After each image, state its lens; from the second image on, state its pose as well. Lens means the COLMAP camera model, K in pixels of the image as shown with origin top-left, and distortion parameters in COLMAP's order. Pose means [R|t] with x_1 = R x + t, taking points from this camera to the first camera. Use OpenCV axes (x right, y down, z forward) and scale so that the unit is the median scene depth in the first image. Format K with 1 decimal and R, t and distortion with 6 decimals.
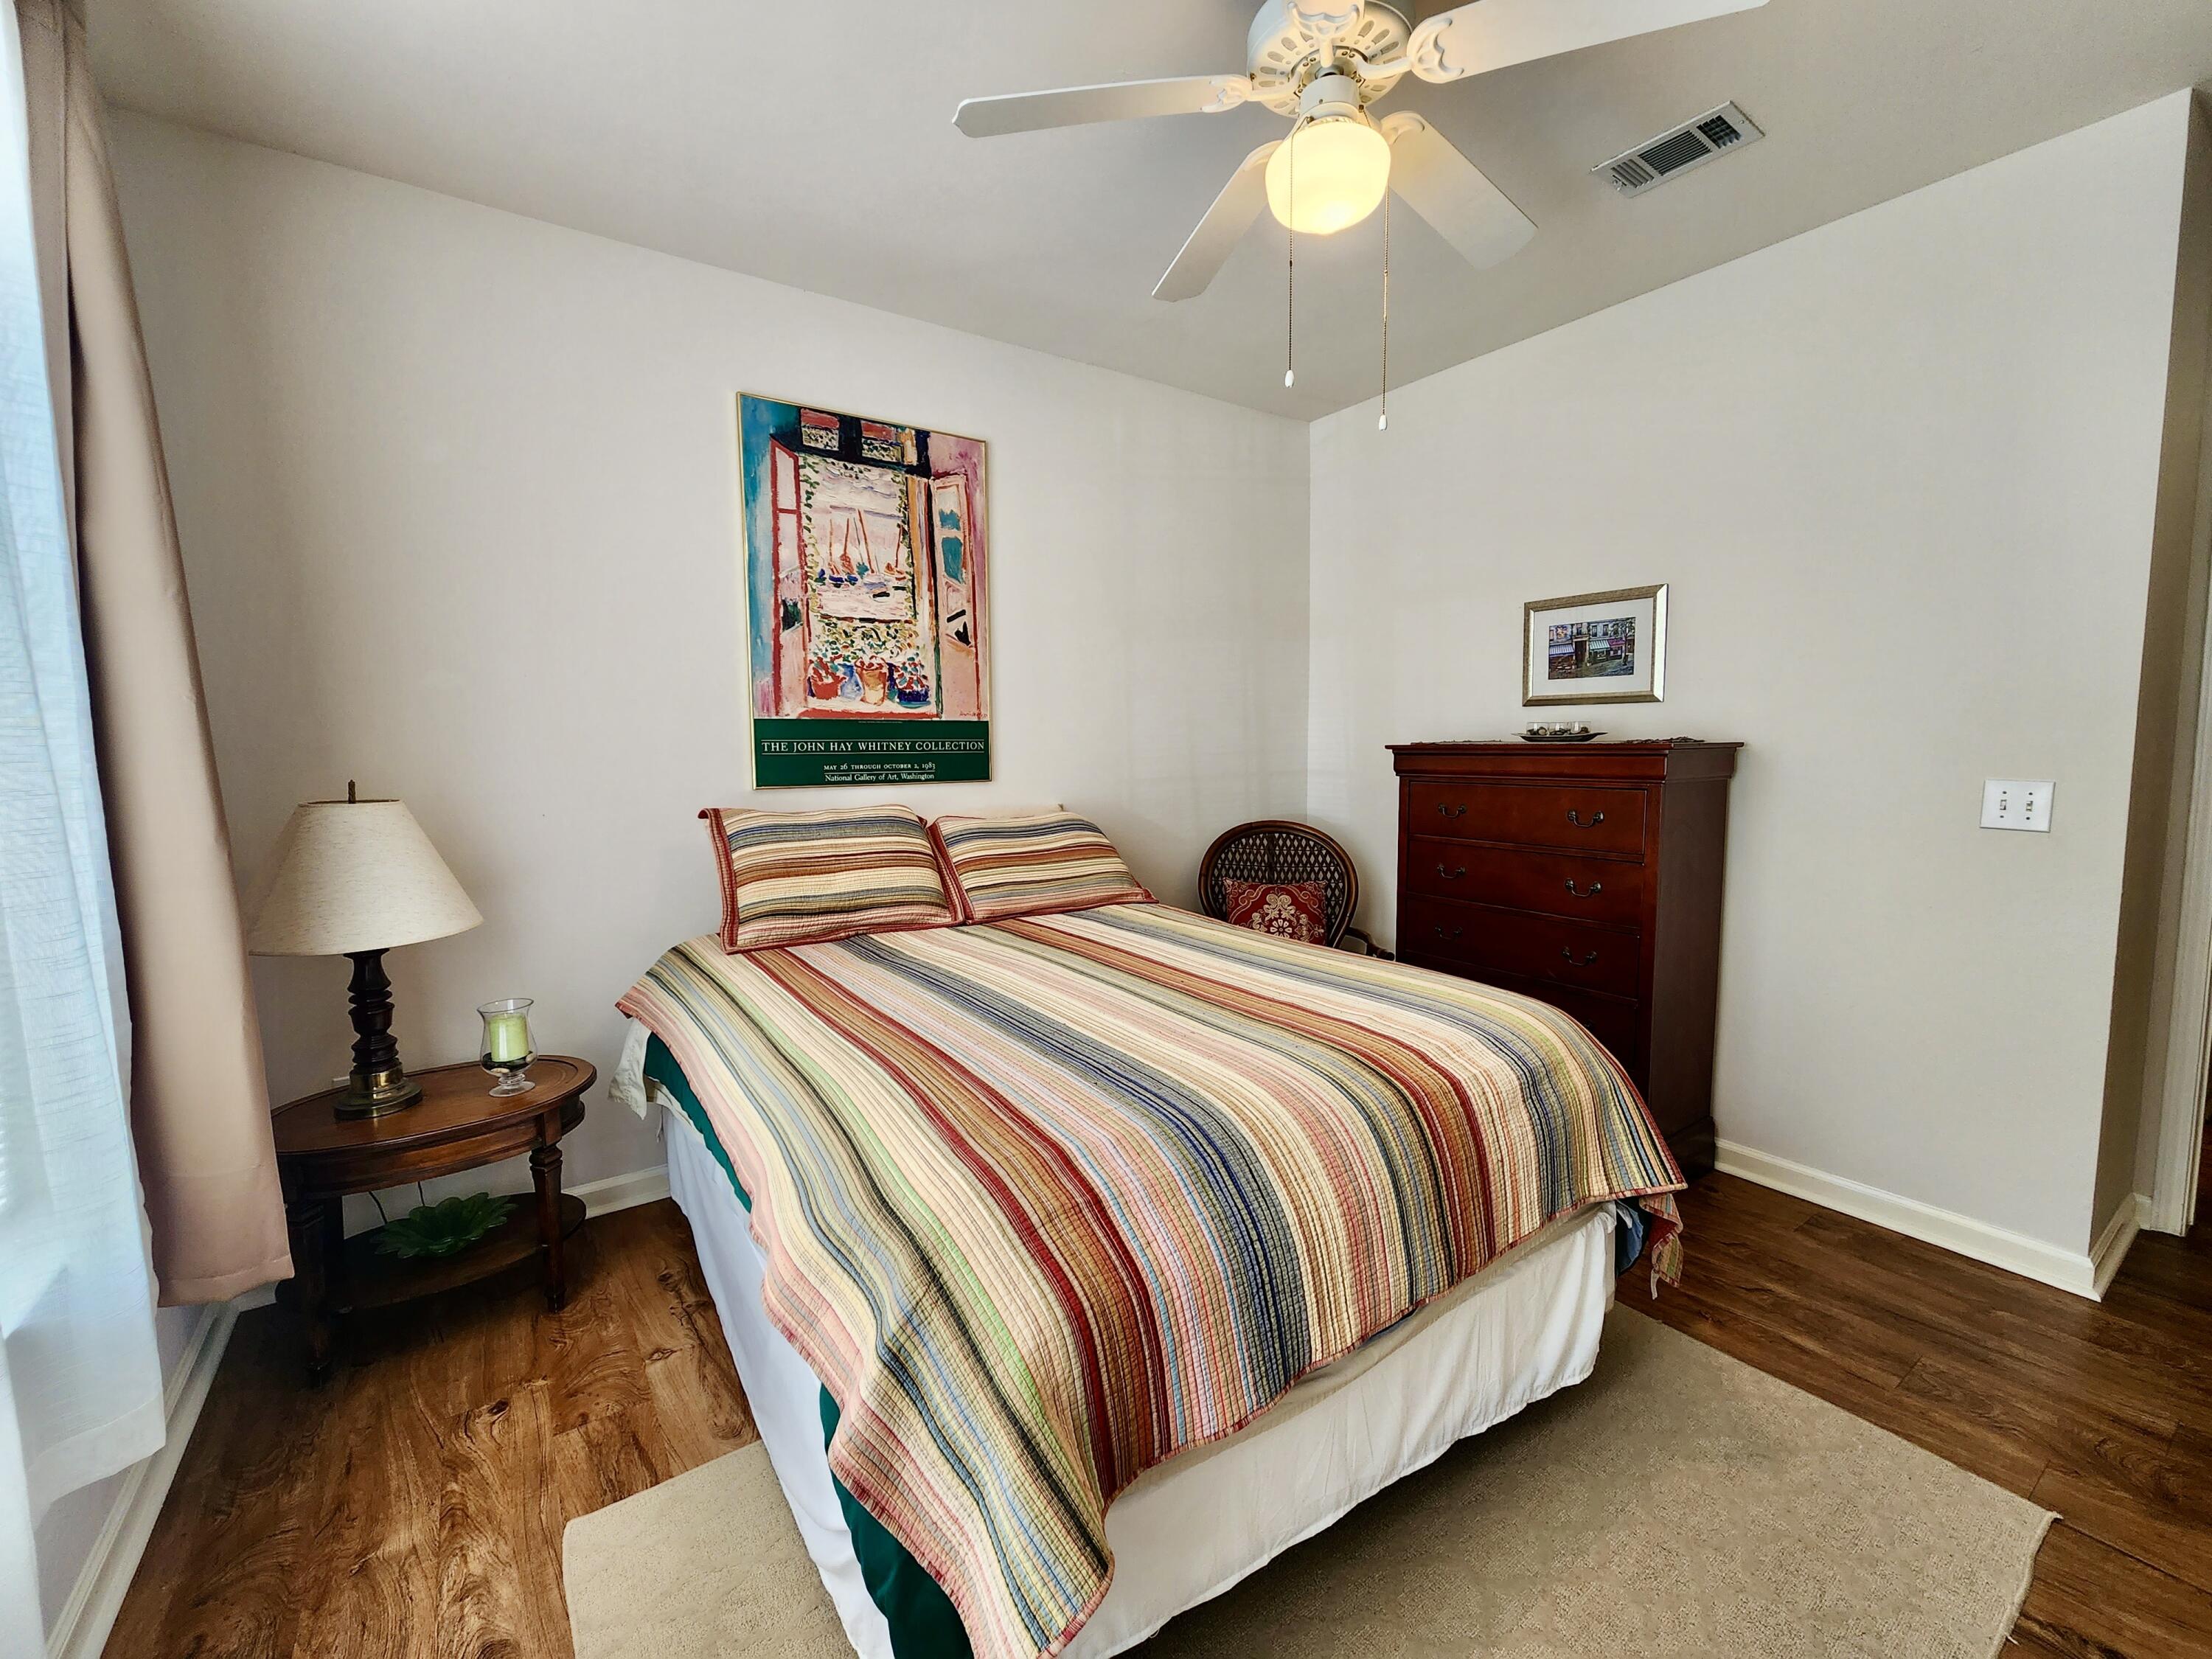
lens RADIAL K [[912.2, 0, 1099.0], [0, 912.2, 831.0], [0, 0, 1]] dist [-0.003017, -0.001469]
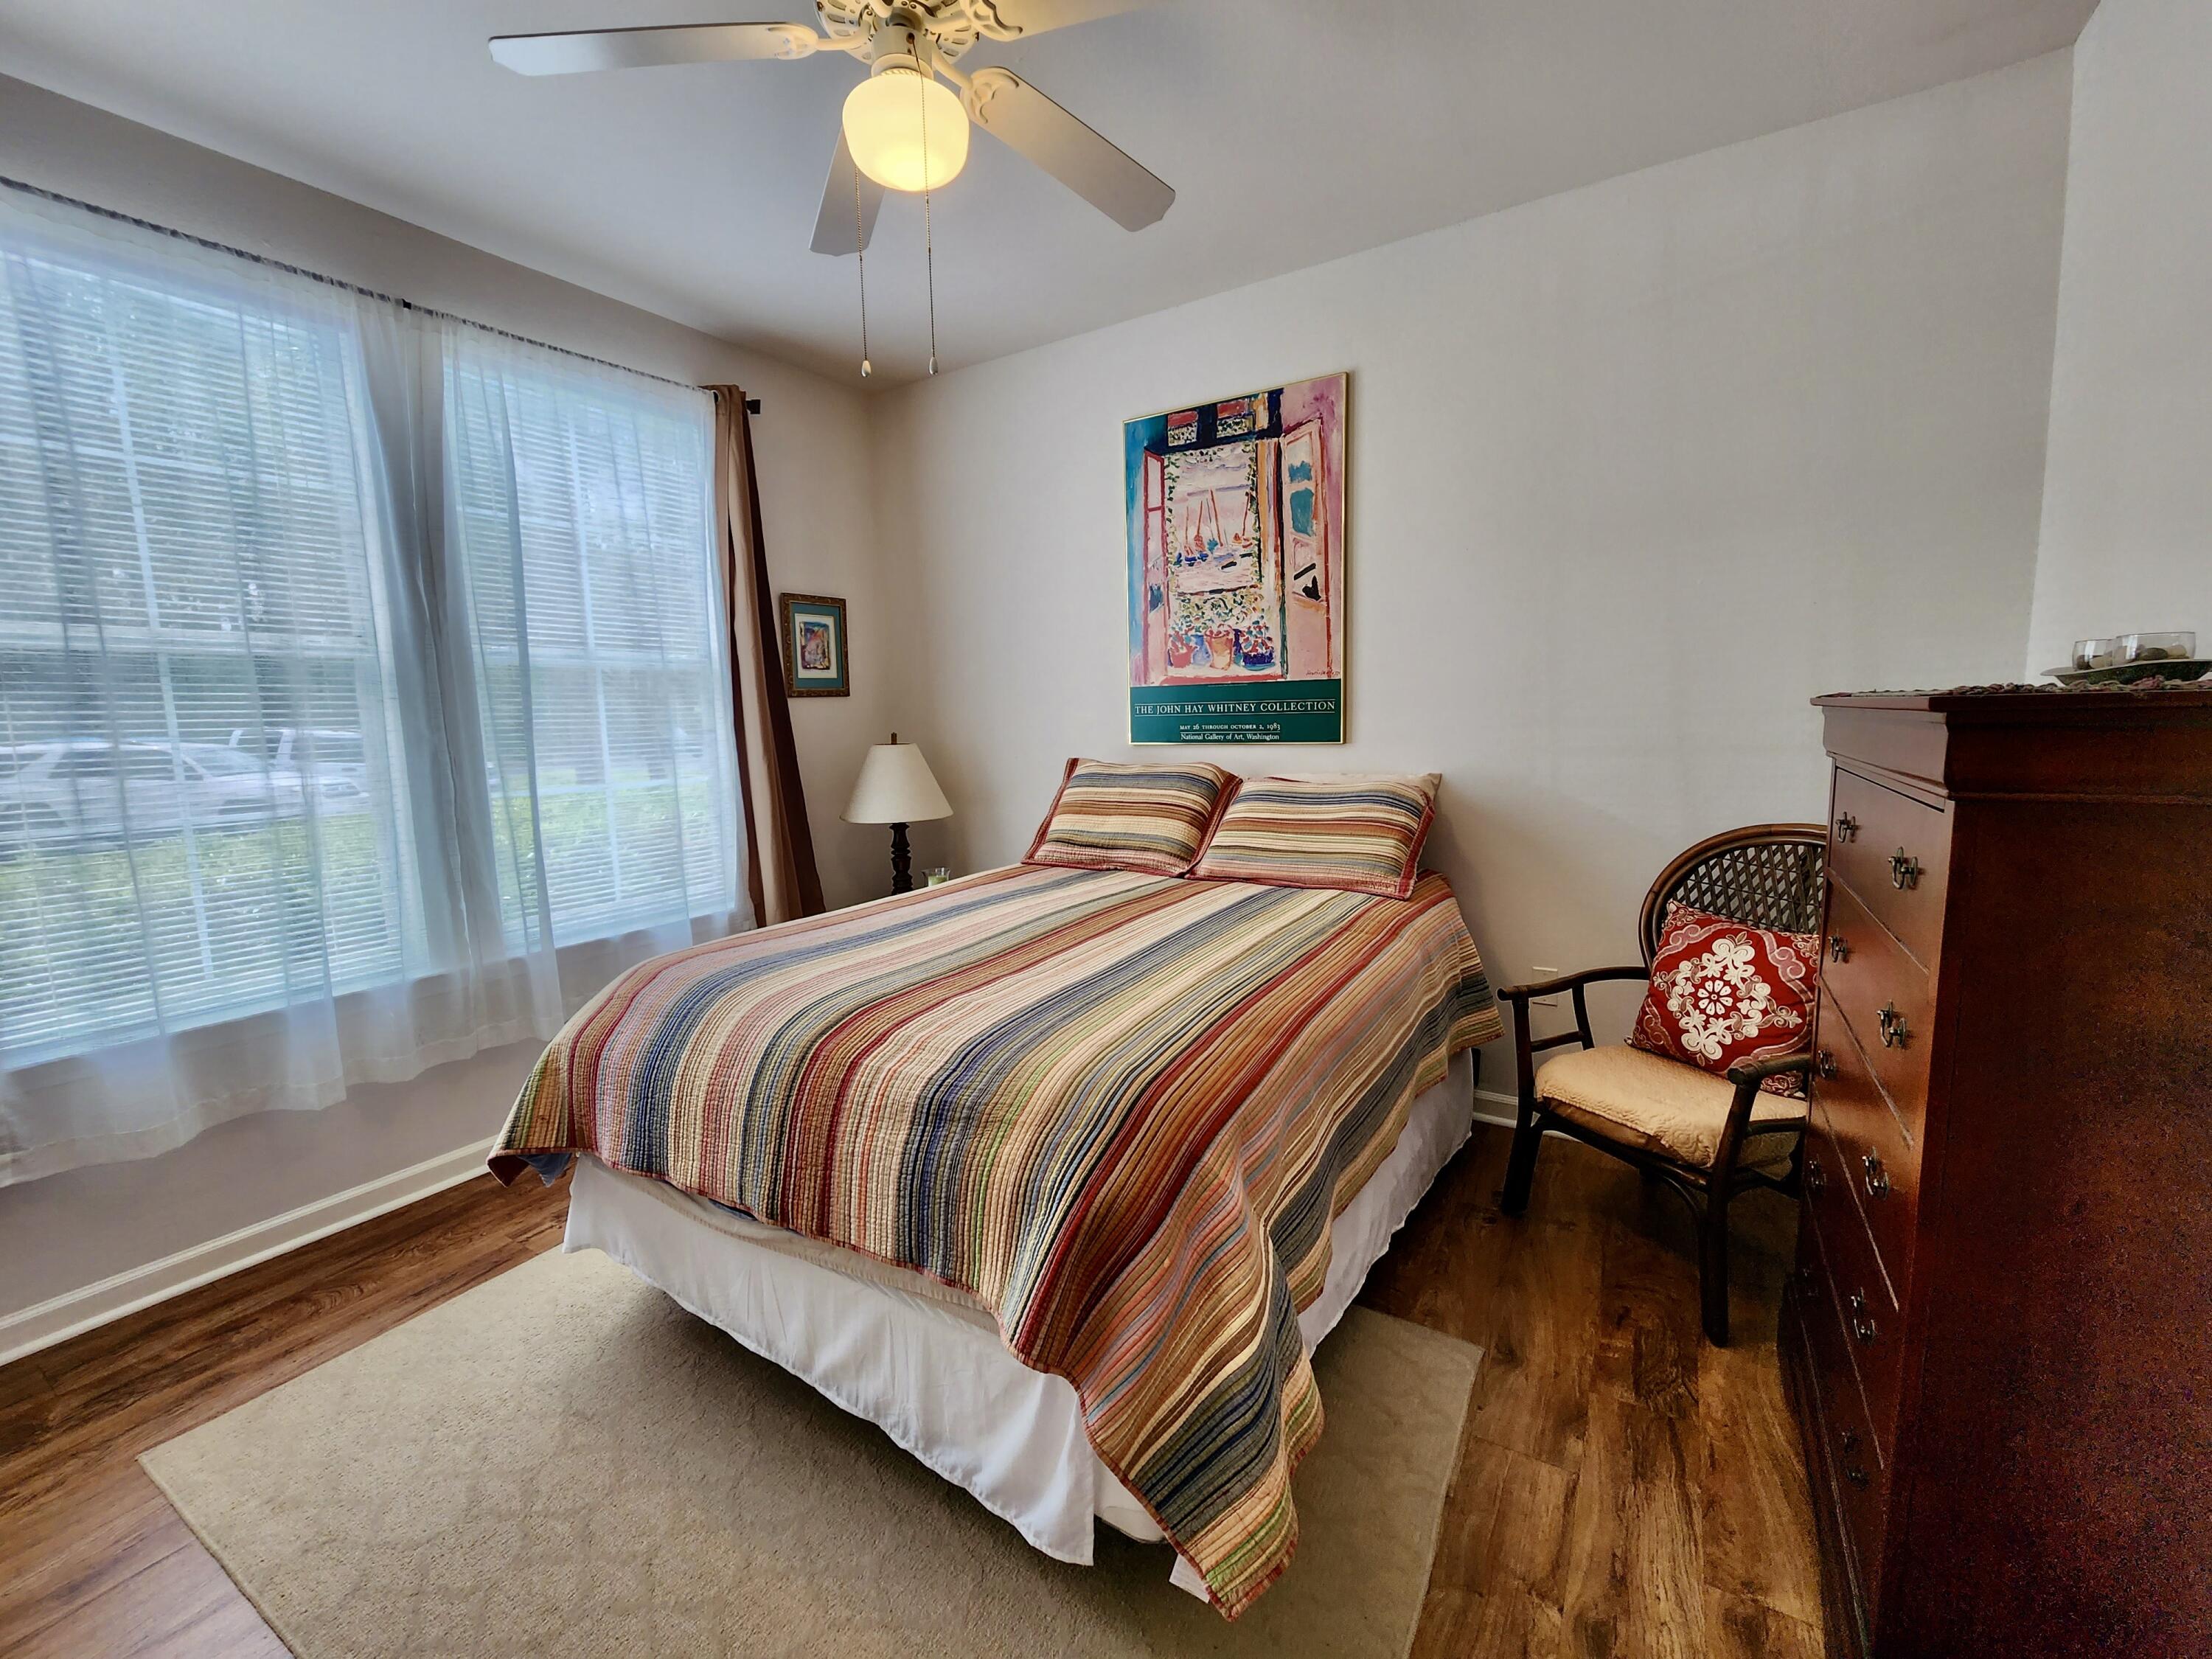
lens RADIAL K [[912.2, 0, 1089.4], [0, 912.2, 831.9], [0, 0, 1]] dist [-0.003017, -0.001469]
pose [[0.394925, 0.116781, -0.911261, 0.706090], [-0.067114, 0.992905, 0.098158, -0.043390], [0.916259, 0.022393, 0.399960, 0.432860]]
